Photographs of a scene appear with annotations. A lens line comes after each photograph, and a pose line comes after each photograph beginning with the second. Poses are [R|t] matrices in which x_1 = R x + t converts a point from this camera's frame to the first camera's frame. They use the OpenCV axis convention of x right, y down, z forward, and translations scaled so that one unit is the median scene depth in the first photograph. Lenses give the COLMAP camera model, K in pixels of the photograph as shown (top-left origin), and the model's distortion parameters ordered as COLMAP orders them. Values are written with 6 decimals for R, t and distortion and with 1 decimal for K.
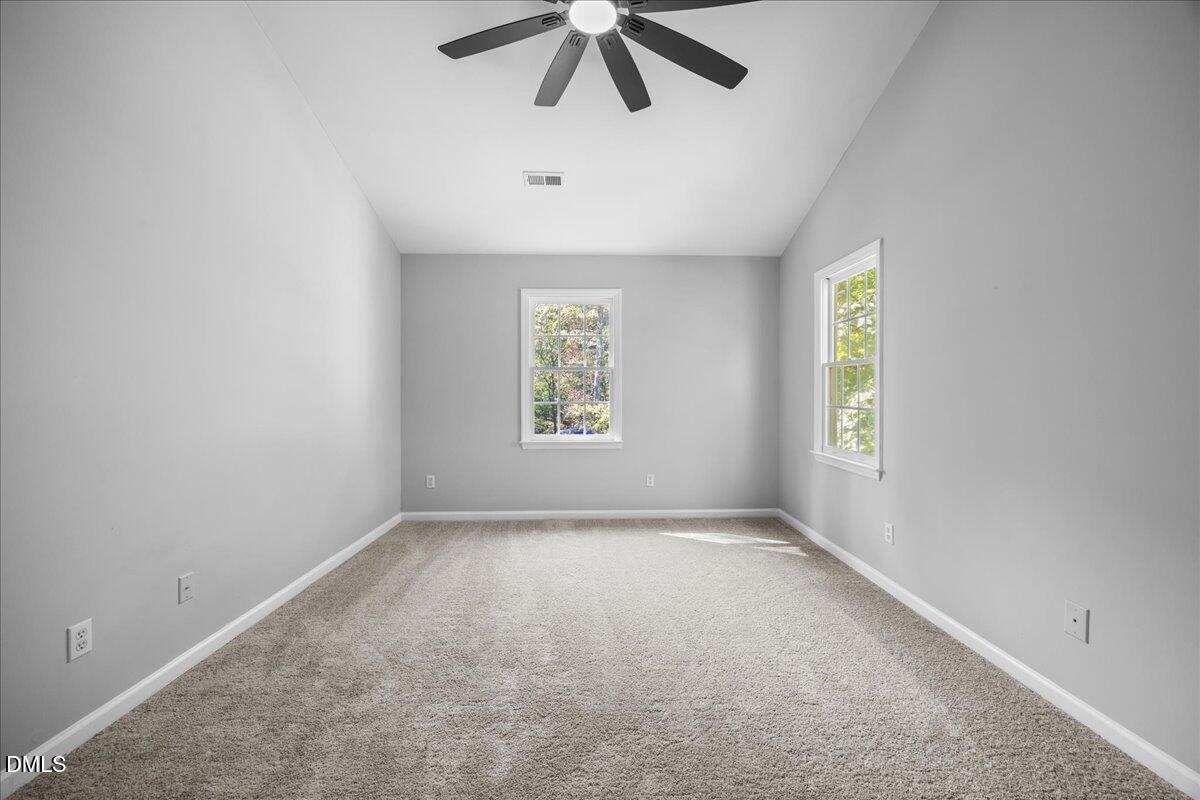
lens RADIAL K [[457.6, 0, 599.6], [0, 457.6, 394.3], [0, 0, 1]] dist [-0.007230, 0.000822]
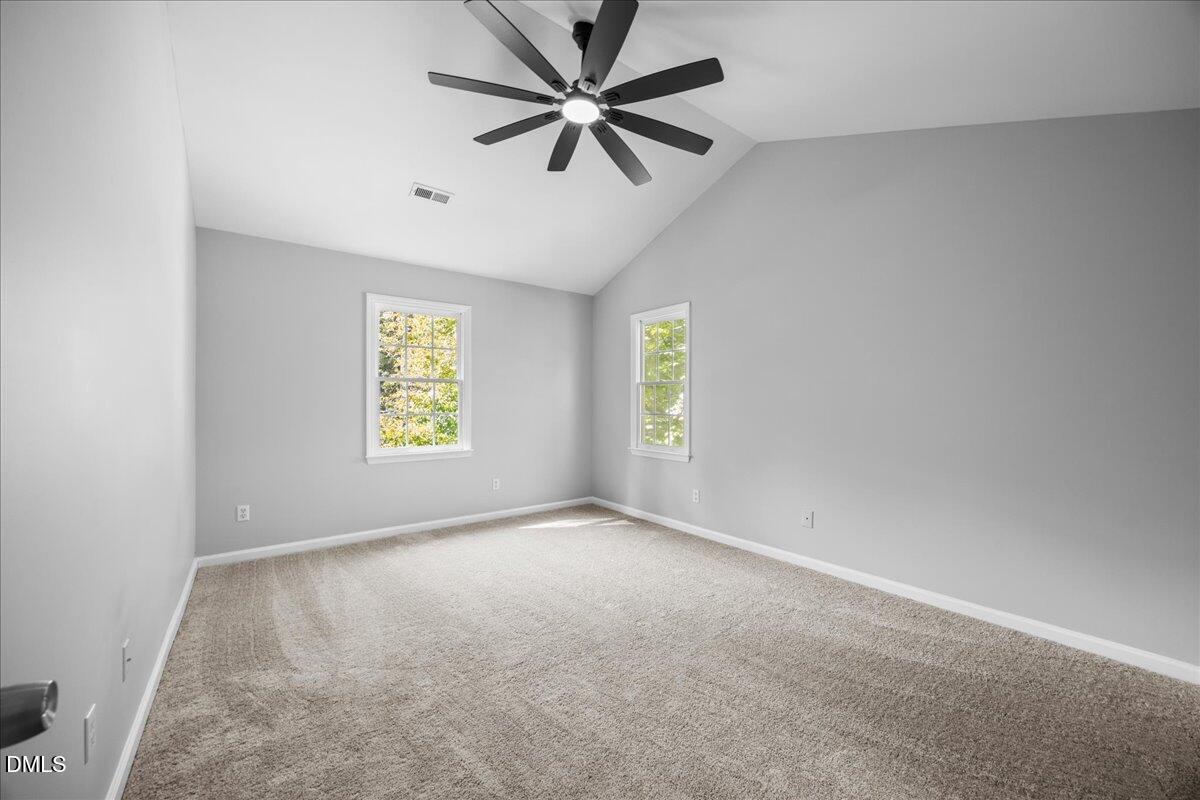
lens RADIAL K [[457.6, 0, 605.5], [0, 457.6, 403.1], [0, 0, 1]] dist [-0.007230, 0.000822]
pose [[0.809543, 0.001940, 0.587058, -0.387674], [0.002478, 0.999974, -0.006721, 0.002610], [-0.587056, 0.006896, 0.809517, -0.046413]]
